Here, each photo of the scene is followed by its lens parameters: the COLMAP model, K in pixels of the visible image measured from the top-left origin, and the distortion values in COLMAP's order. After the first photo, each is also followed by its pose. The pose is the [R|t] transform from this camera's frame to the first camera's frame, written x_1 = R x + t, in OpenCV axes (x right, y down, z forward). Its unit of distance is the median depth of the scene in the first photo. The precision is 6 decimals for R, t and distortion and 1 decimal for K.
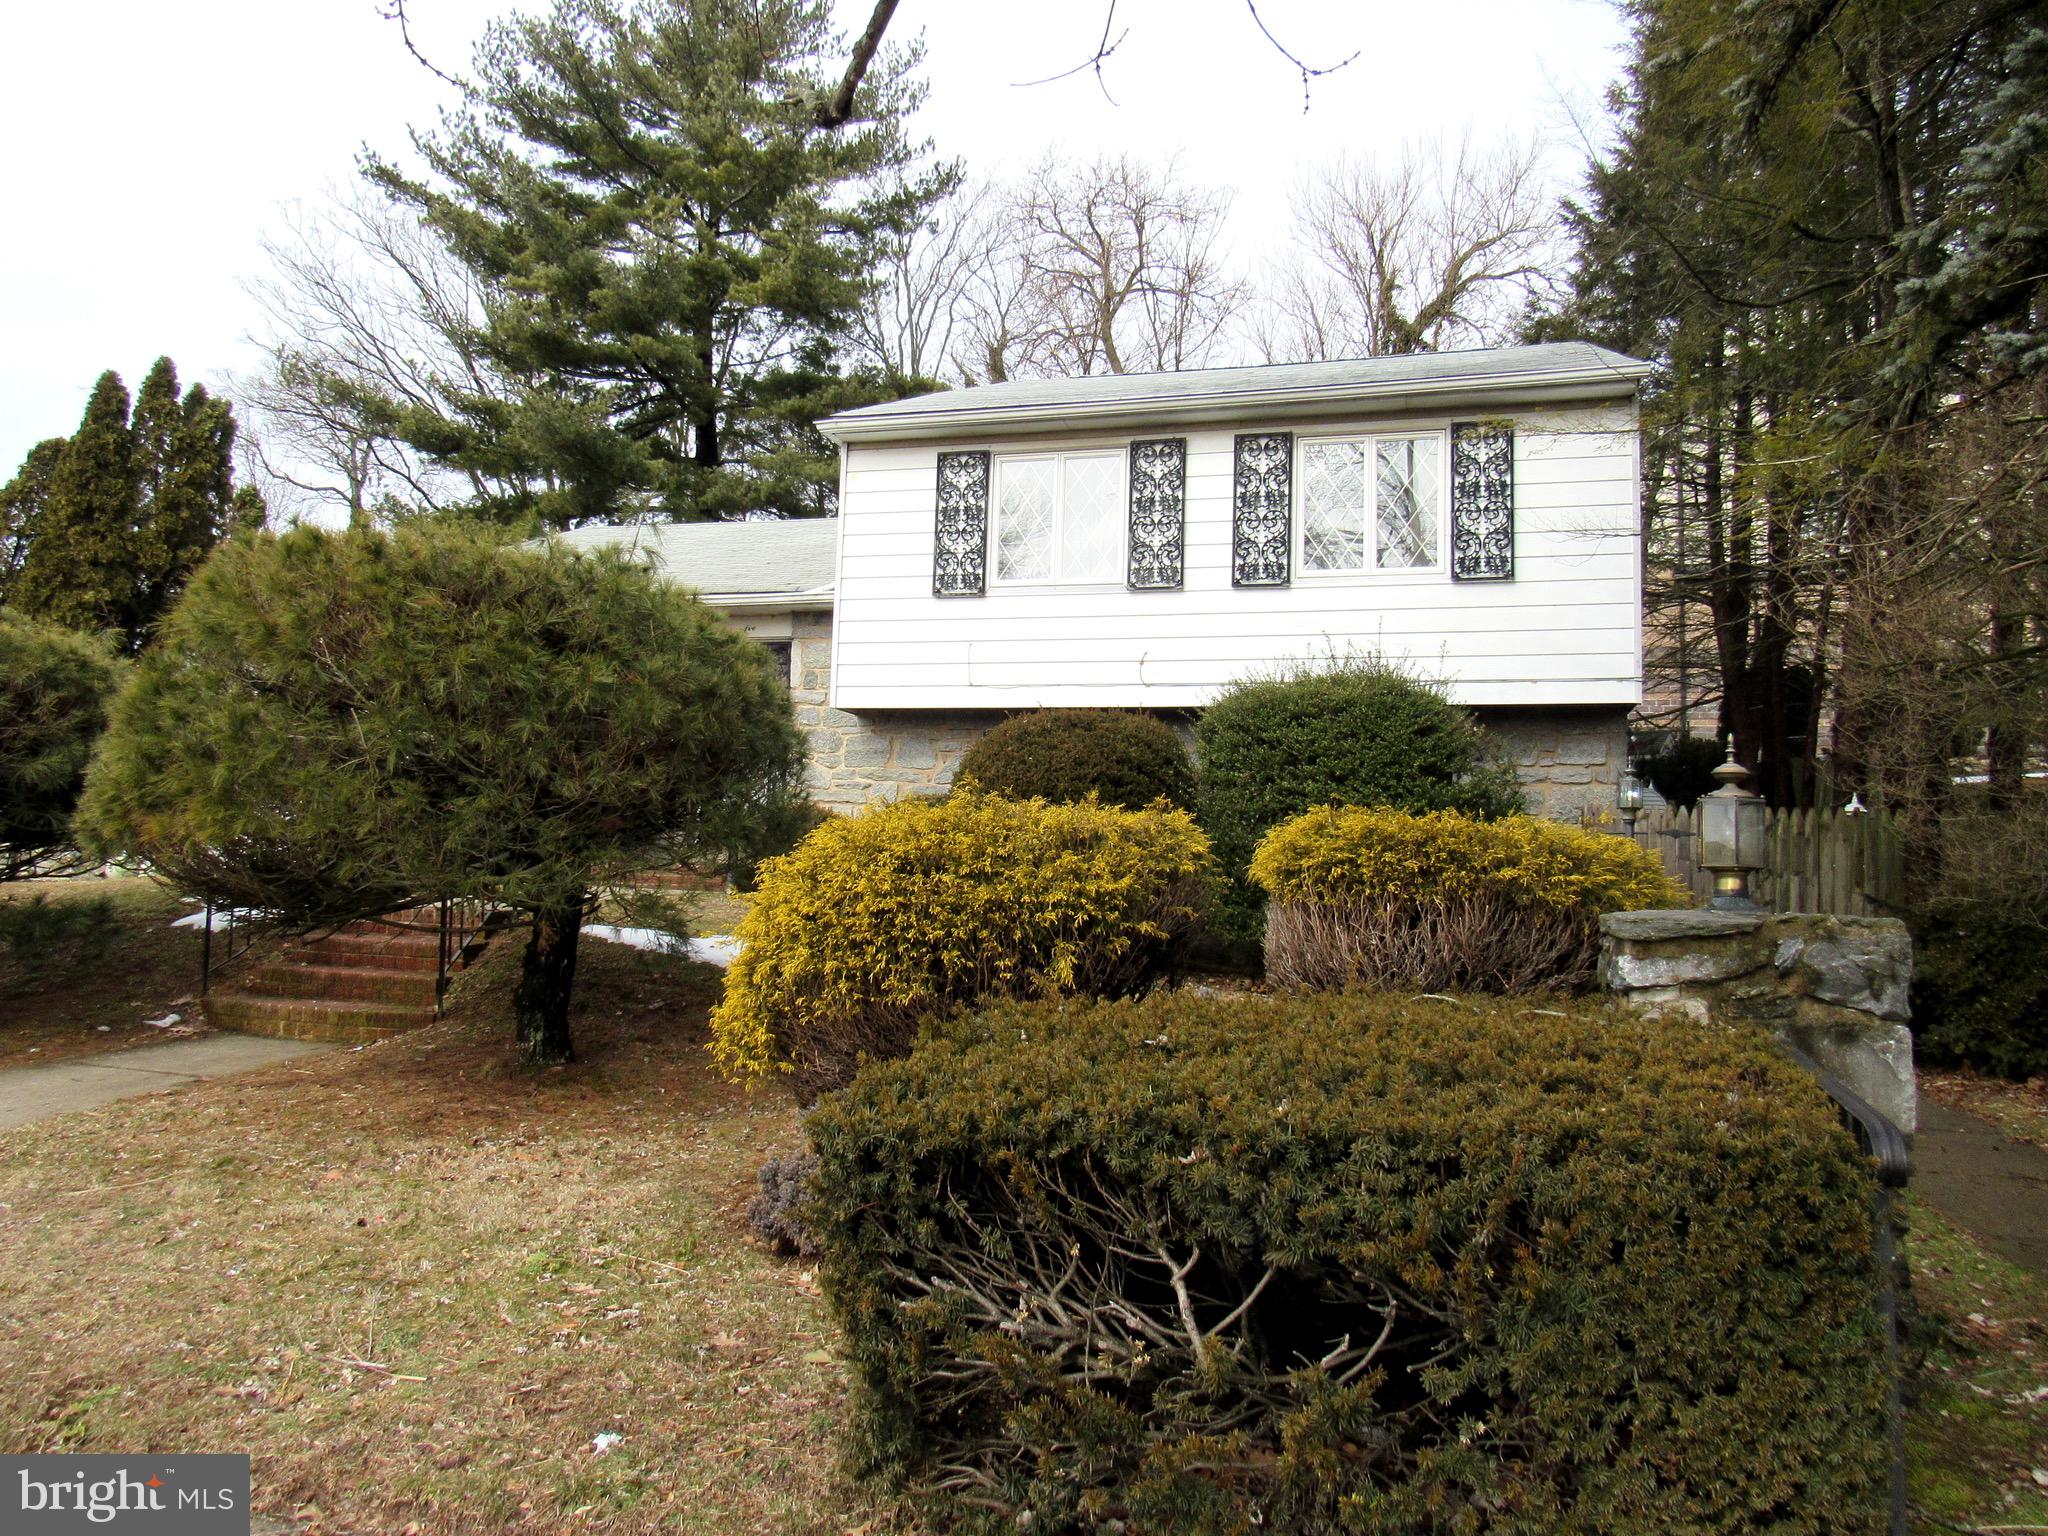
lens RADIAL K [[1449.6, 0, 997.6], [0, 1449.6, 779.5], [0, 0, 1]] dist [-0.010214, -0.009962]
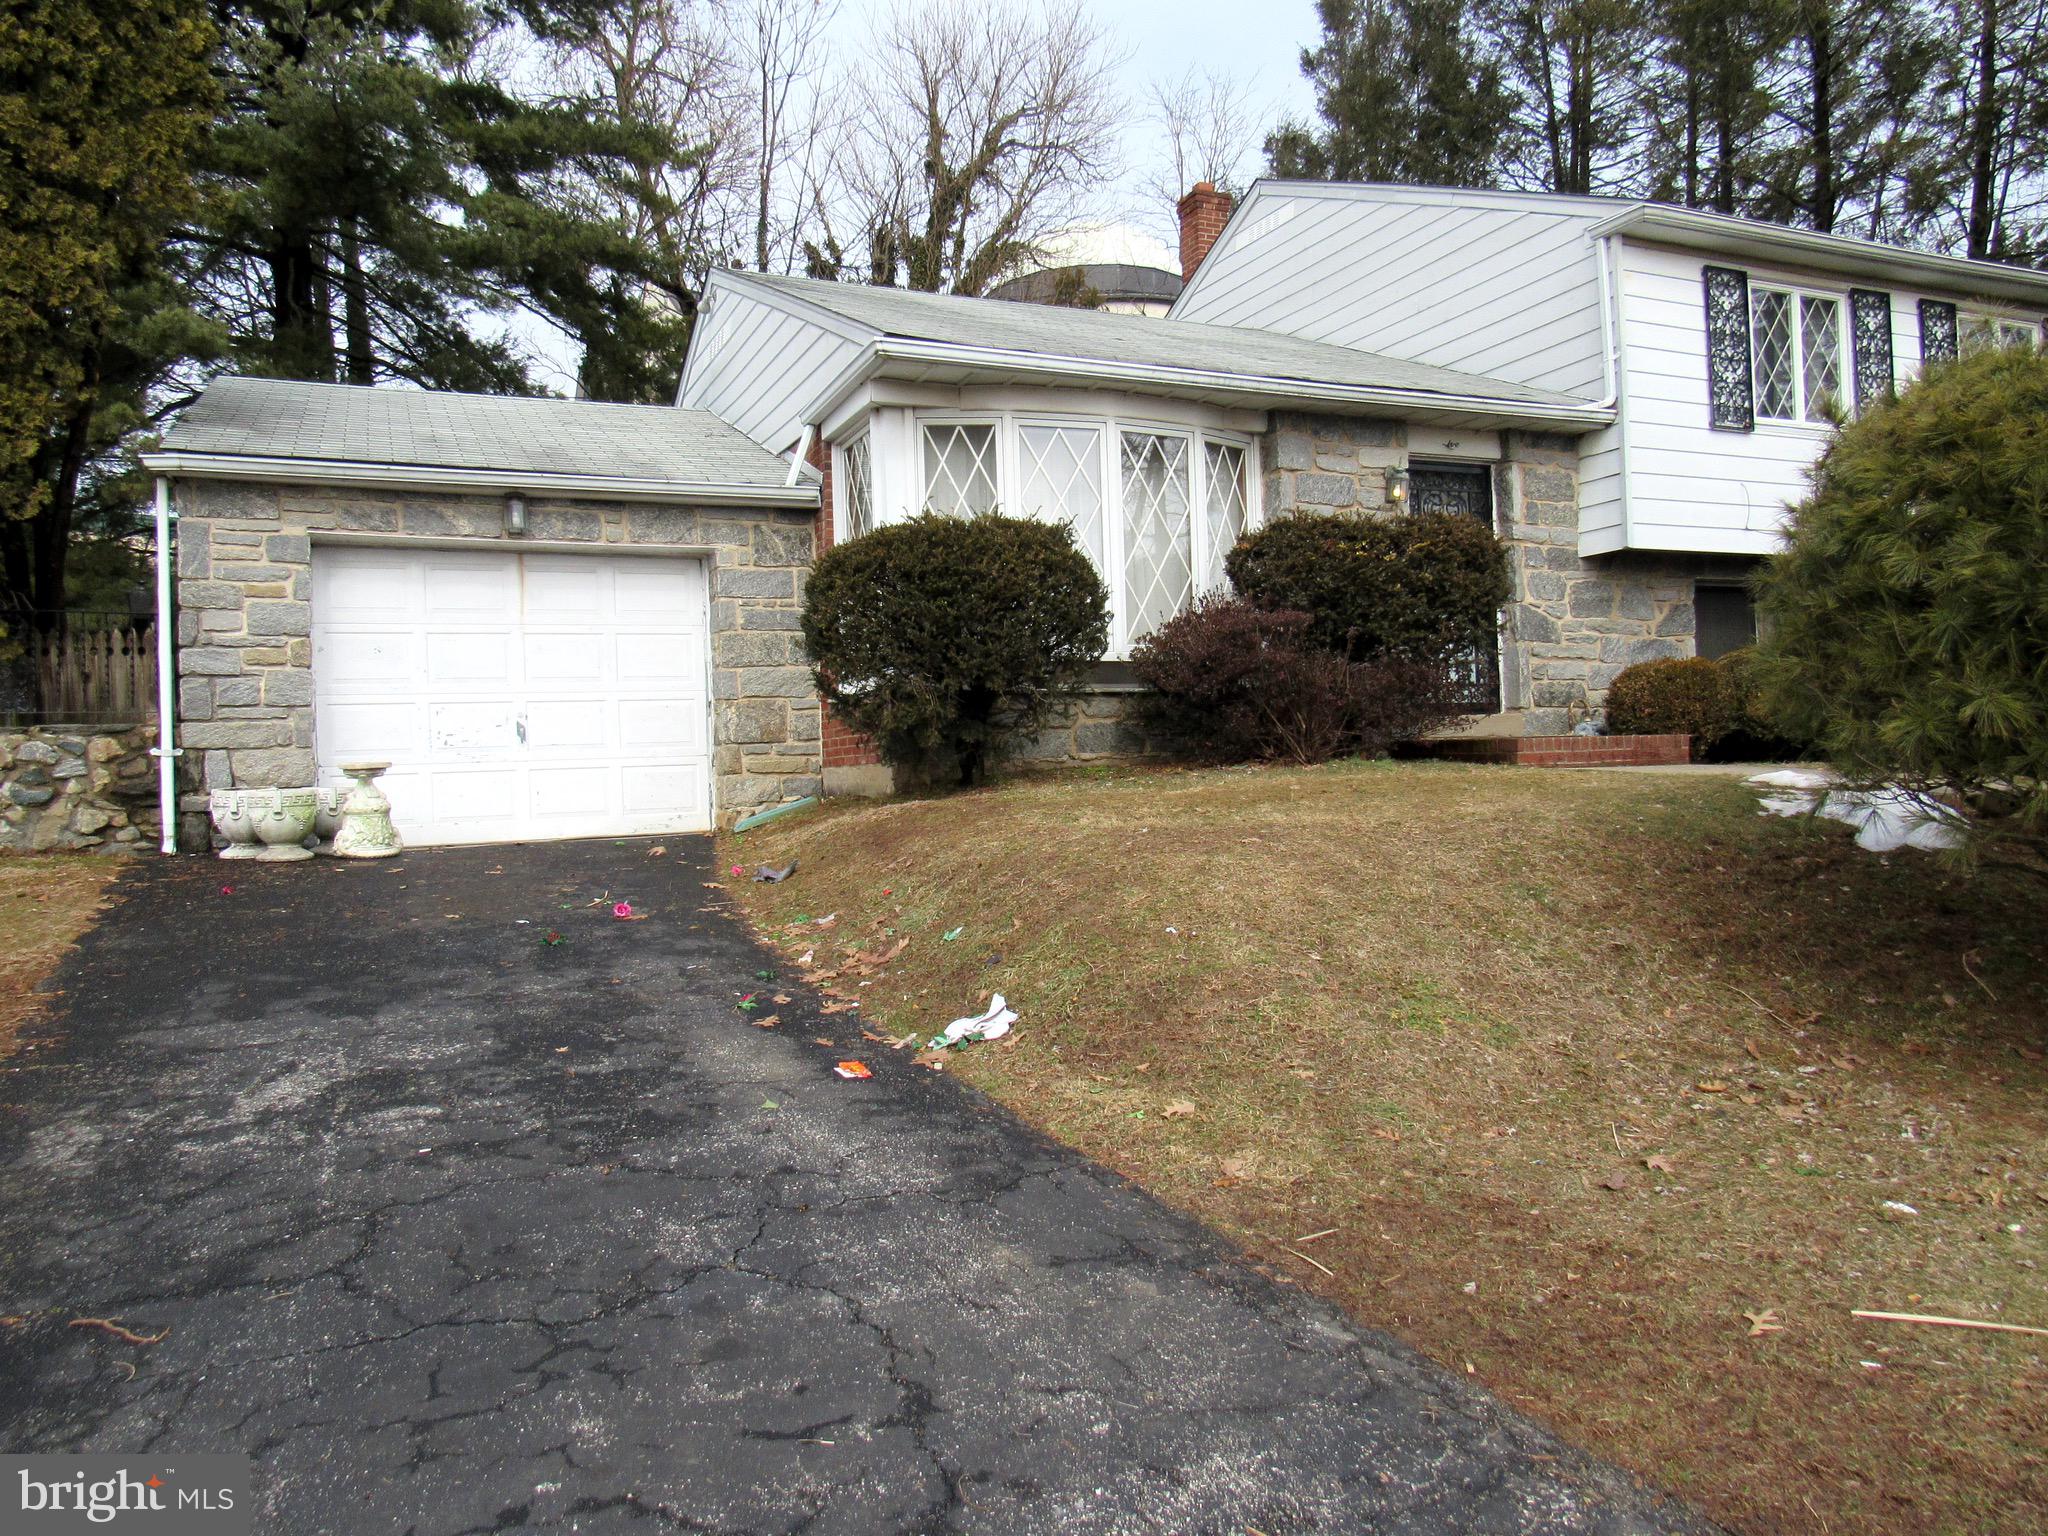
lens RADIAL K [[1462.0, 0, 1024.0], [0, 1462.0, 768.0], [0, 0, 1]] dist [-0.021295, 0.000171]
pose [[0.756895, -0.061348, 0.650651, -1.009641], [0.011091, 0.996647, 0.081068, 0.007285], [-0.653443, -0.054144, 0.755037, 0.607885]]
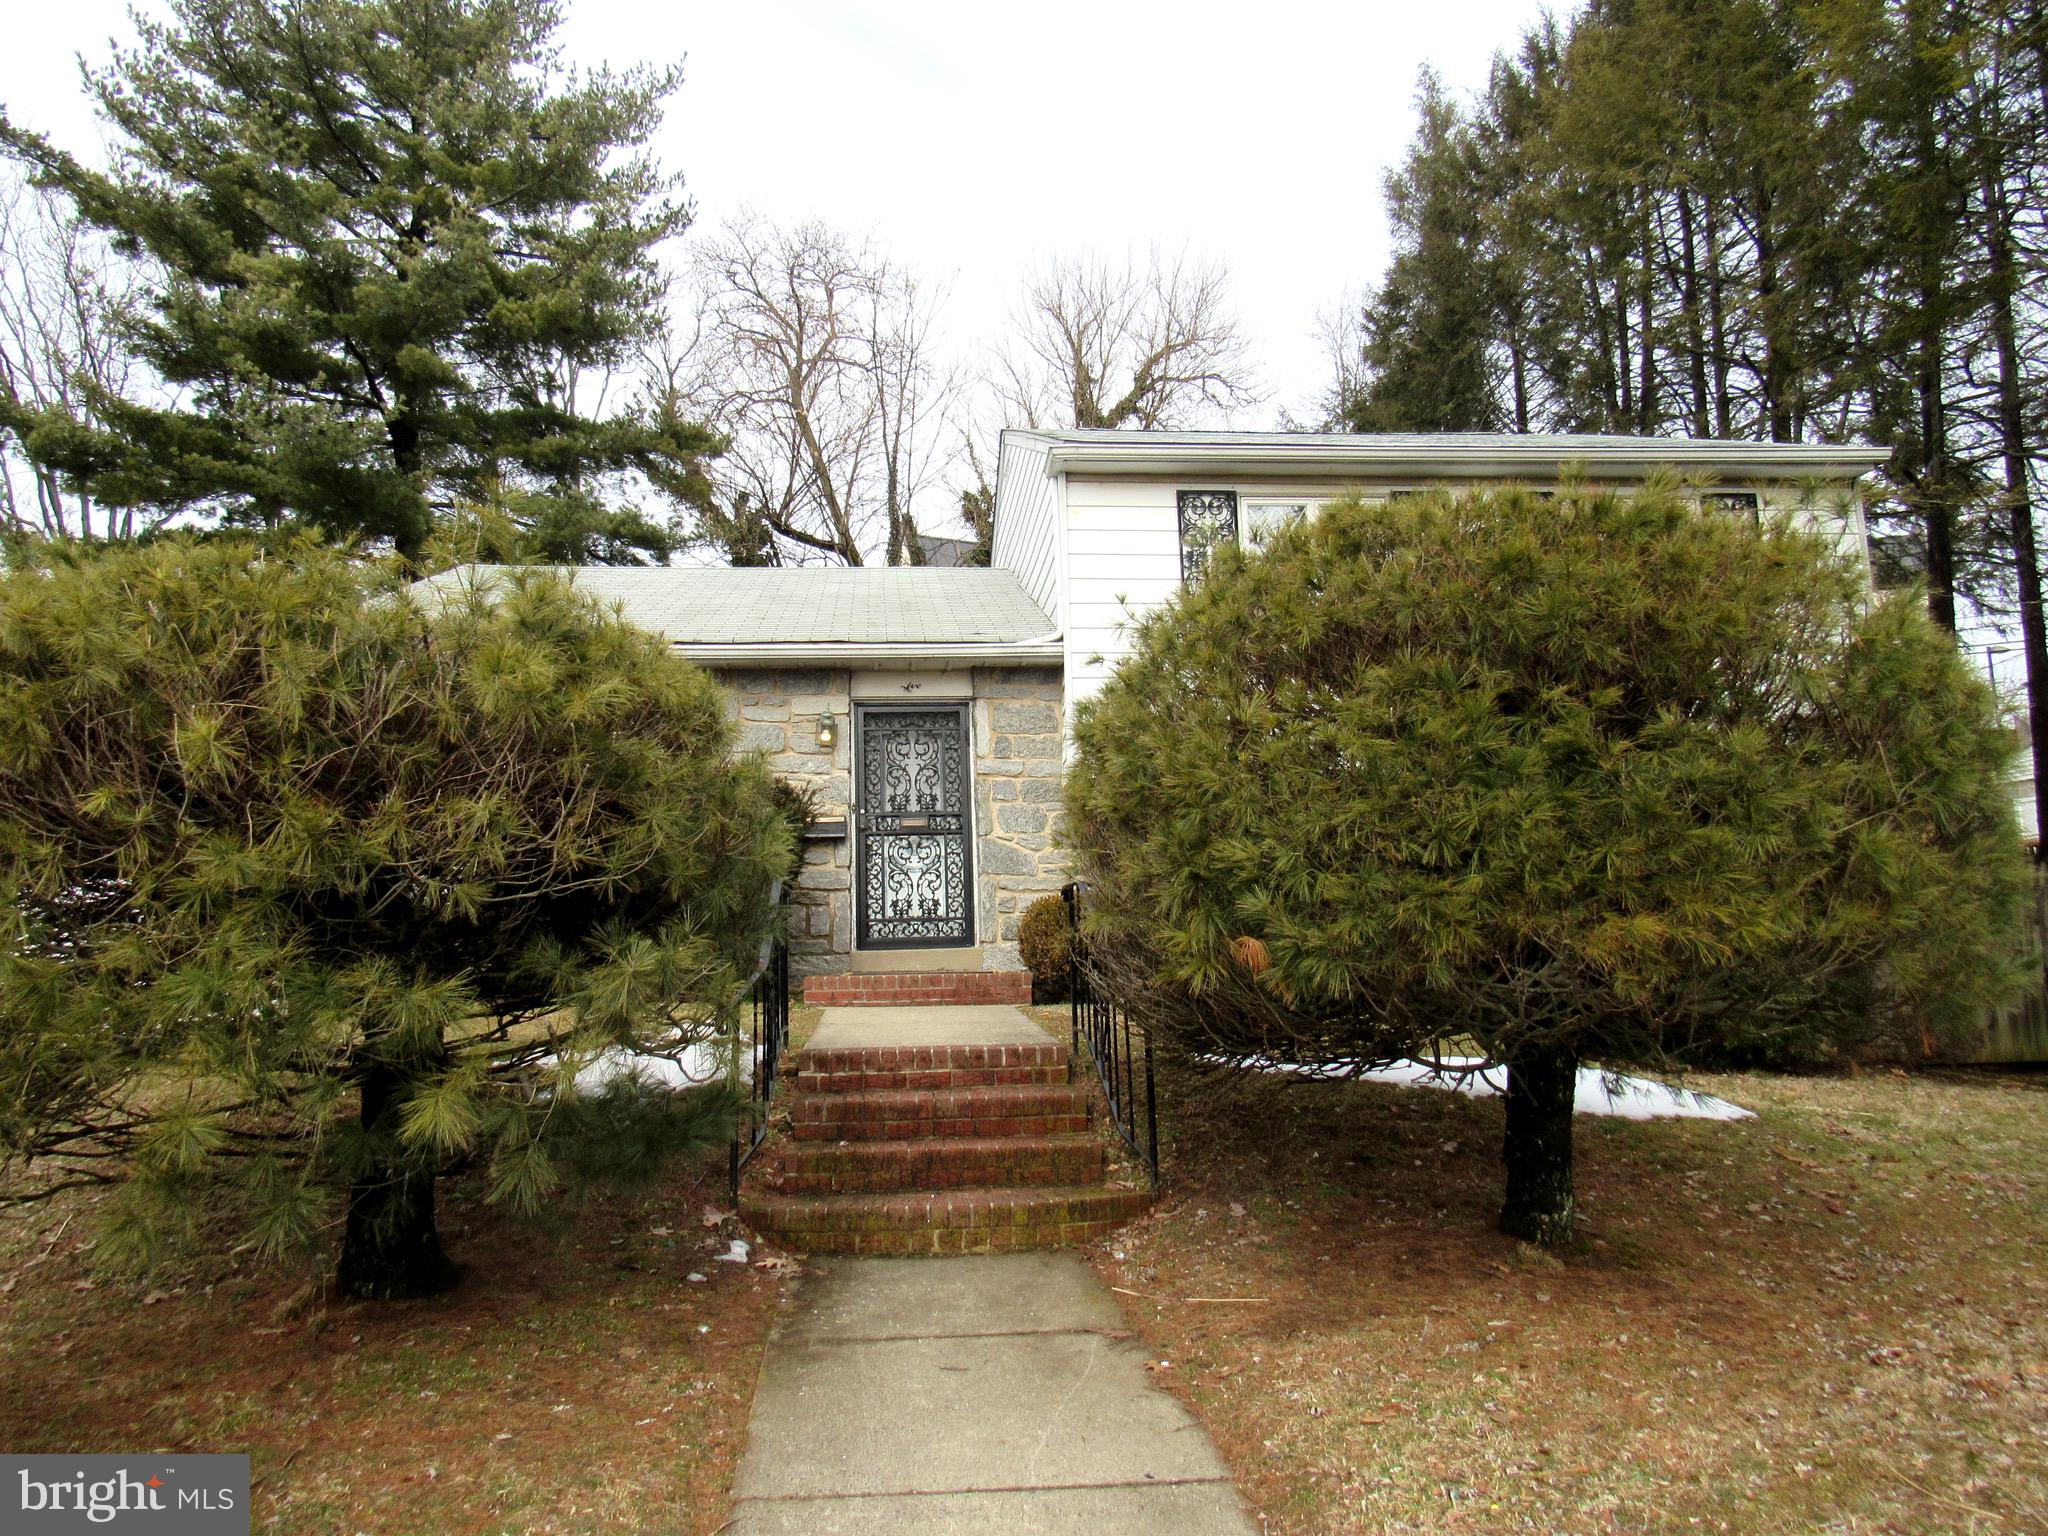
lens RADIAL K [[1462.0, 0, 1024.0], [0, 1462.0, 768.0], [0, 0, 1]] dist [-0.021295, 0.000171]
pose [[0.926503, -0.003466, 0.376272, -0.486459], [0.029494, 0.997550, -0.063434, -0.002479], [-0.375131, 0.069870, 0.924335, 0.231684]]
